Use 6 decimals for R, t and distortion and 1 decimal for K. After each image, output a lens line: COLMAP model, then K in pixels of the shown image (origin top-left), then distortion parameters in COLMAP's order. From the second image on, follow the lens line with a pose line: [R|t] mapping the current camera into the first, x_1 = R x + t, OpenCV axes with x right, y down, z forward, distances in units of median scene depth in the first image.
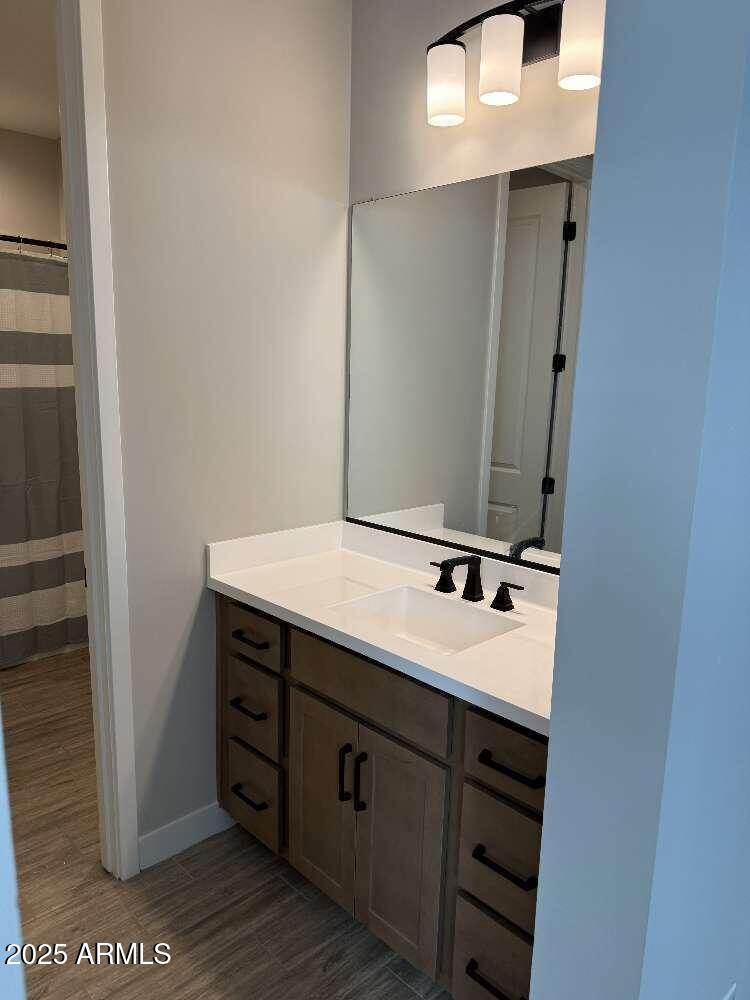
lens RADIAL K [[720.2, 0, 375.0], [0, 720.2, 500.0], [0, 0, 1]] dist [0.023889, -0.000021]
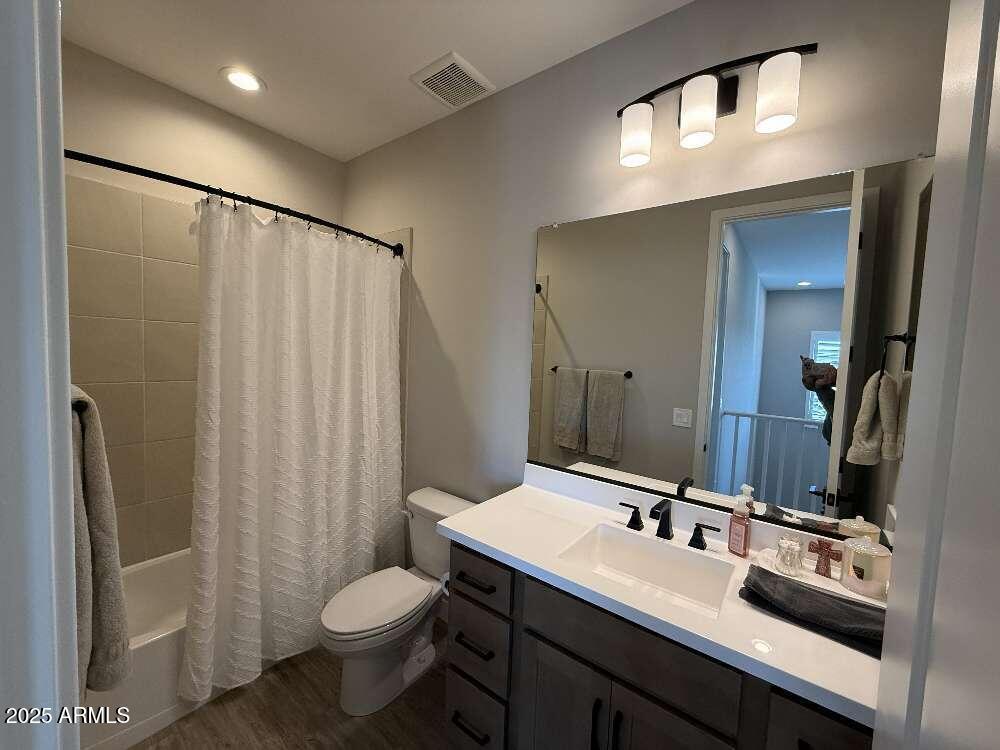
lens RADIAL K [[398.3, 0, 500.0], [0, 398.3, 375.0], [0, 0, 1]] dist [0.001823, 0.000156]
pose [[0.989146, 0.004326, 0.146874, -0.238031], [0.013346, 0.992790, -0.119120, -0.054635], [-0.146330, 0.119787, 0.981957, 0.361383]]
